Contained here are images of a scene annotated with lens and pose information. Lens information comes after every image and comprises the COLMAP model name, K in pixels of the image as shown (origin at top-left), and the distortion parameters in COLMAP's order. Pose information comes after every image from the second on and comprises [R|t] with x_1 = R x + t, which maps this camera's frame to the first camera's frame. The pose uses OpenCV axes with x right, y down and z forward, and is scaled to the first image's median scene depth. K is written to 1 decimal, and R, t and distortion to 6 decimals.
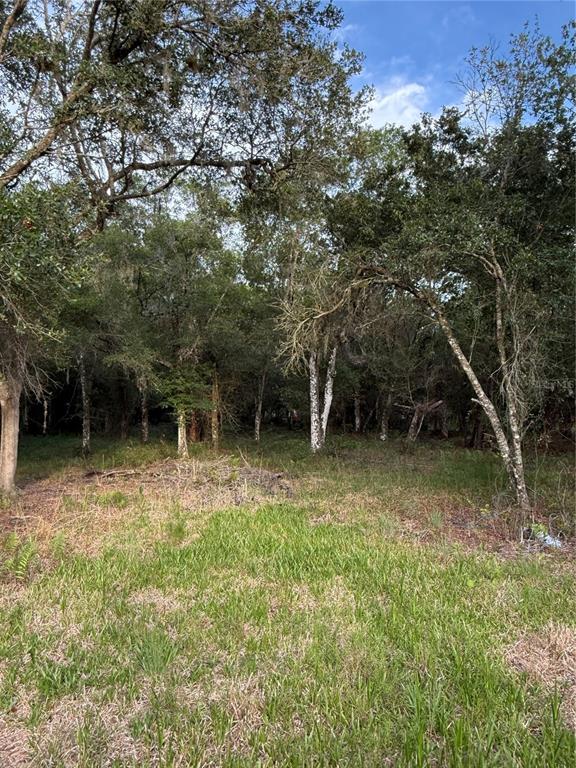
lens RADIAL K [[532.7, 0, 288.0], [0, 532.7, 384.0], [0, 0, 1]] dist [0.005717, -0.004187]
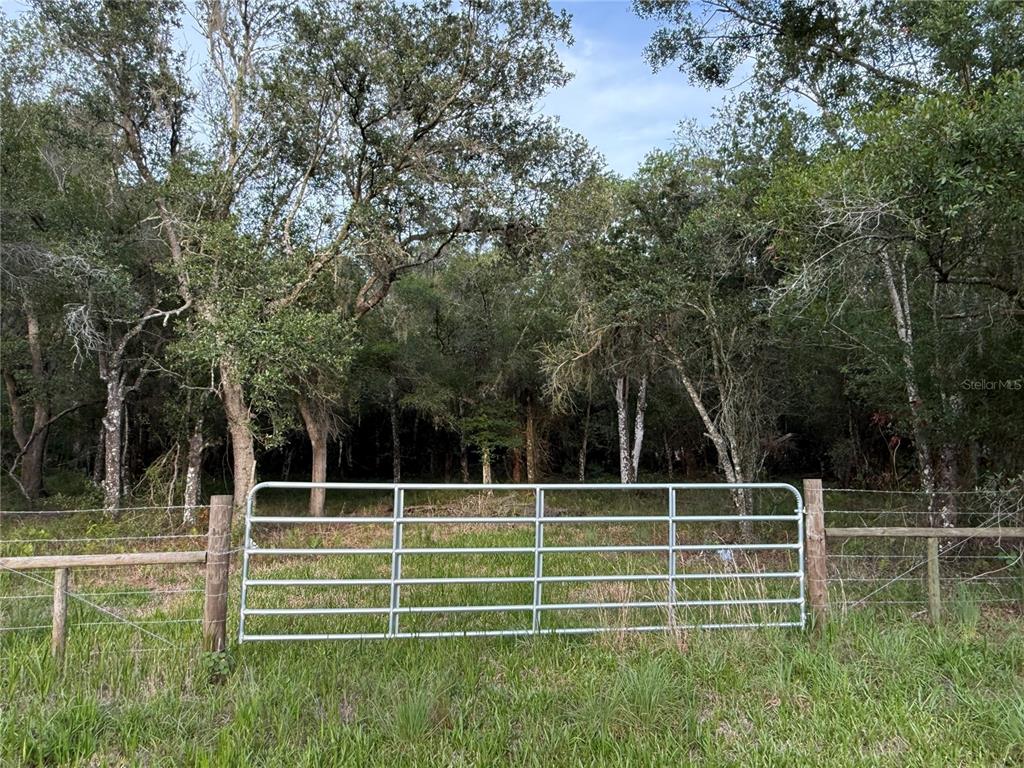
lens RADIAL K [[710.3, 0, 512.0], [0, 710.3, 384.0], [0, 0, 1]] dist [0.005717, -0.004187]
pose [[0.969507, -0.033464, -0.242770, 0.165718], [0.023213, 0.998719, -0.044966, -0.008493], [0.243963, 0.037959, 0.969041, -0.251738]]
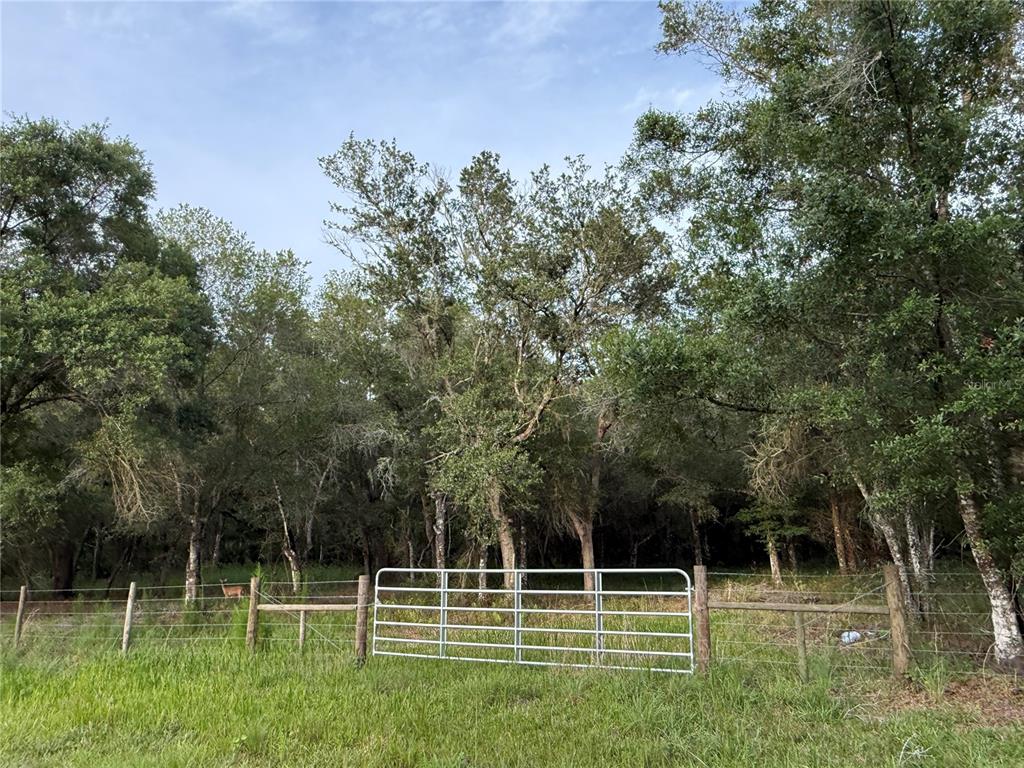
lens RADIAL K [[710.3, 0, 512.0], [0, 710.3, 384.0], [0, 0, 1]] dist [0.005717, -0.004187]
pose [[0.676922, -0.186837, -0.711947, 0.488270], [0.069172, 0.979114, -0.191181, -0.011696], [0.732798, 0.080167, 0.675708, -0.304766]]
